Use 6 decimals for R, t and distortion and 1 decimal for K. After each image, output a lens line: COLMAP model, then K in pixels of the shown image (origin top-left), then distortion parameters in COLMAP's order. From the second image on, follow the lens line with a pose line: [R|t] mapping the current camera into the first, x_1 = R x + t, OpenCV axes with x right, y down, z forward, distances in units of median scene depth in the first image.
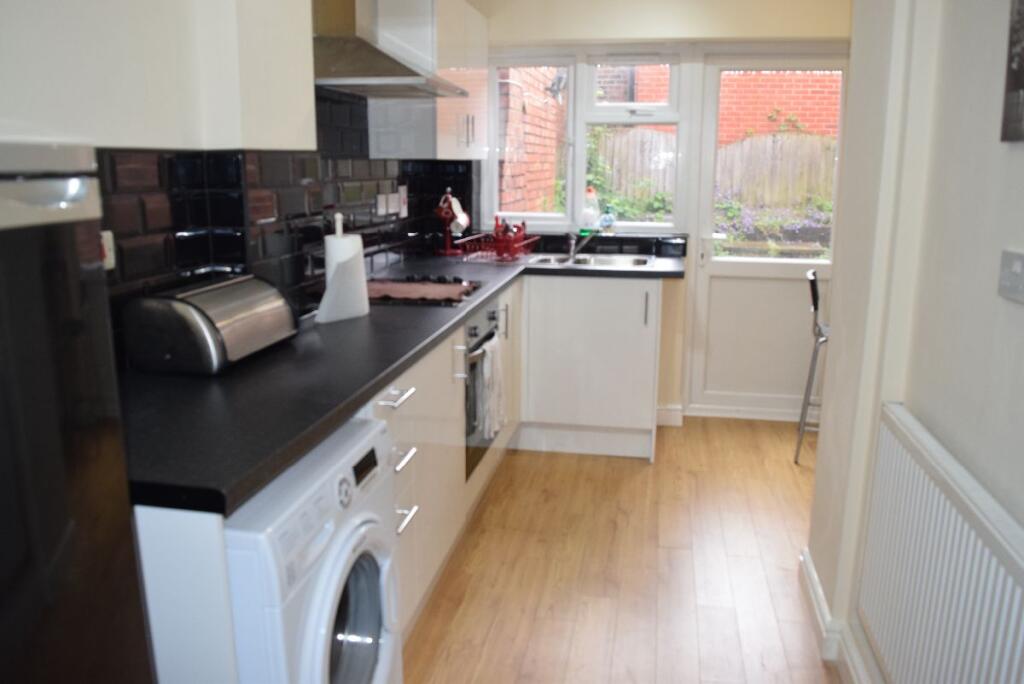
lens RADIAL K [[813.9, 0, 512.0], [0, 813.9, 342.0], [0, 0, 1]] dist [-0.080998, -0.000468]
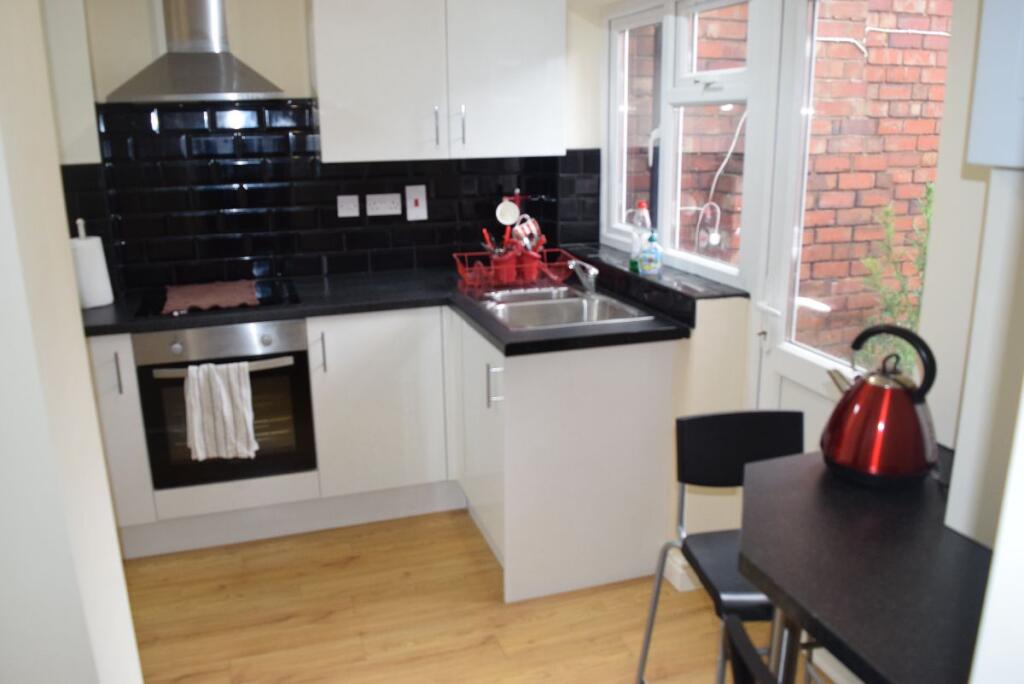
lens RADIAL K [[813.9, 0, 512.0], [0, 813.9, 342.0], [0, 0, 1]] dist [-0.080998, -0.000468]
pose [[0.478464, 0.224619, -0.848892, 0.724859], [-0.178076, 0.971463, 0.156682, -0.182464], [0.859861, 0.076201, 0.504809, 0.642435]]
